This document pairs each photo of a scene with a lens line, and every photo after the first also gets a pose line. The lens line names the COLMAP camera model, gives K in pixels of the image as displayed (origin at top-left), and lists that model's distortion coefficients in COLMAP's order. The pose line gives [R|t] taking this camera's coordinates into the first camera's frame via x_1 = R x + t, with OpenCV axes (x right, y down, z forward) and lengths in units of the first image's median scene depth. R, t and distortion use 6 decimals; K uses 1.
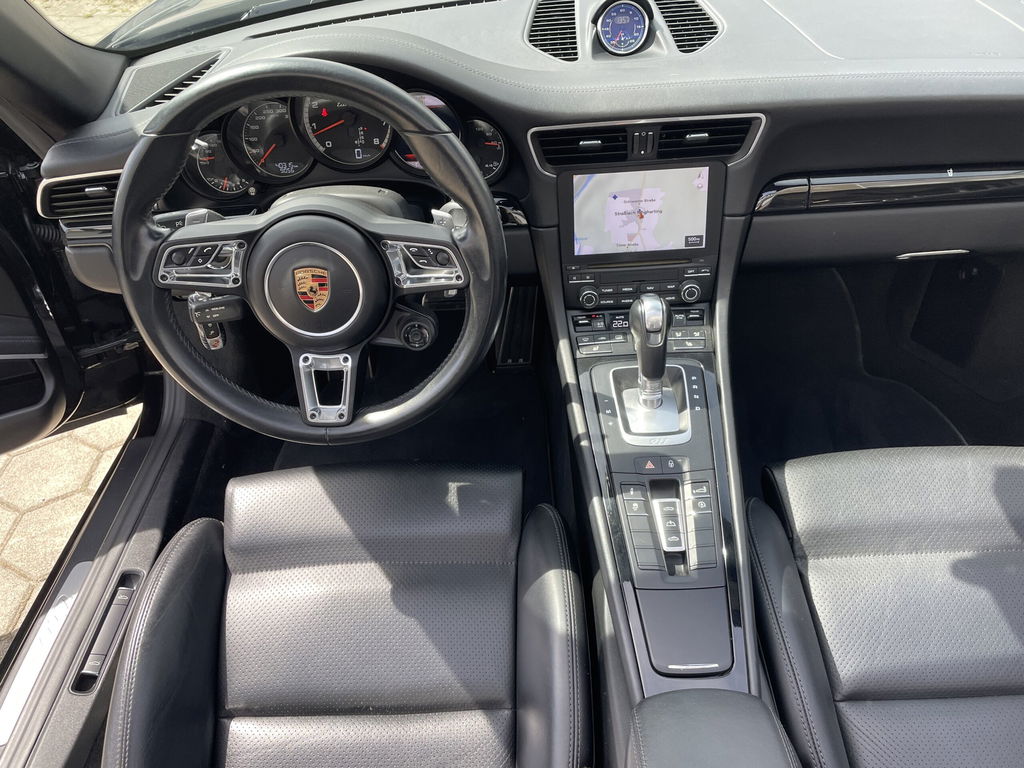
lens RADIAL K [[774.0, 0, 502.7], [0, 774.0, 391.0], [0, 0, 1]] dist [0.089850, -0.113749]
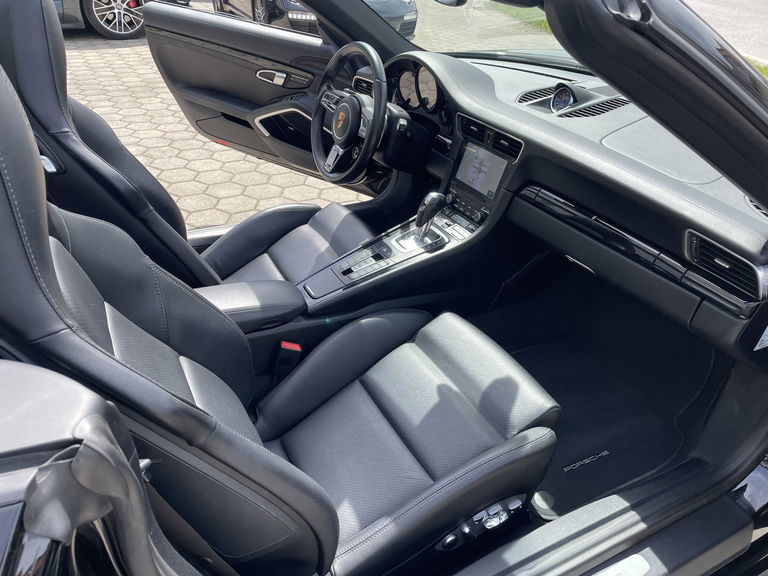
lens RADIAL K [[580.5, 0, 377.0], [0, 580.5, 293.2], [0, 0, 1]] dist [0.089850, -0.113749]
pose [[0.455870, 0.527338, -0.717006, 1.312082], [-0.628551, 0.761104, 0.160141, -0.056711], [0.630164, 0.377671, 0.678423, -0.093828]]
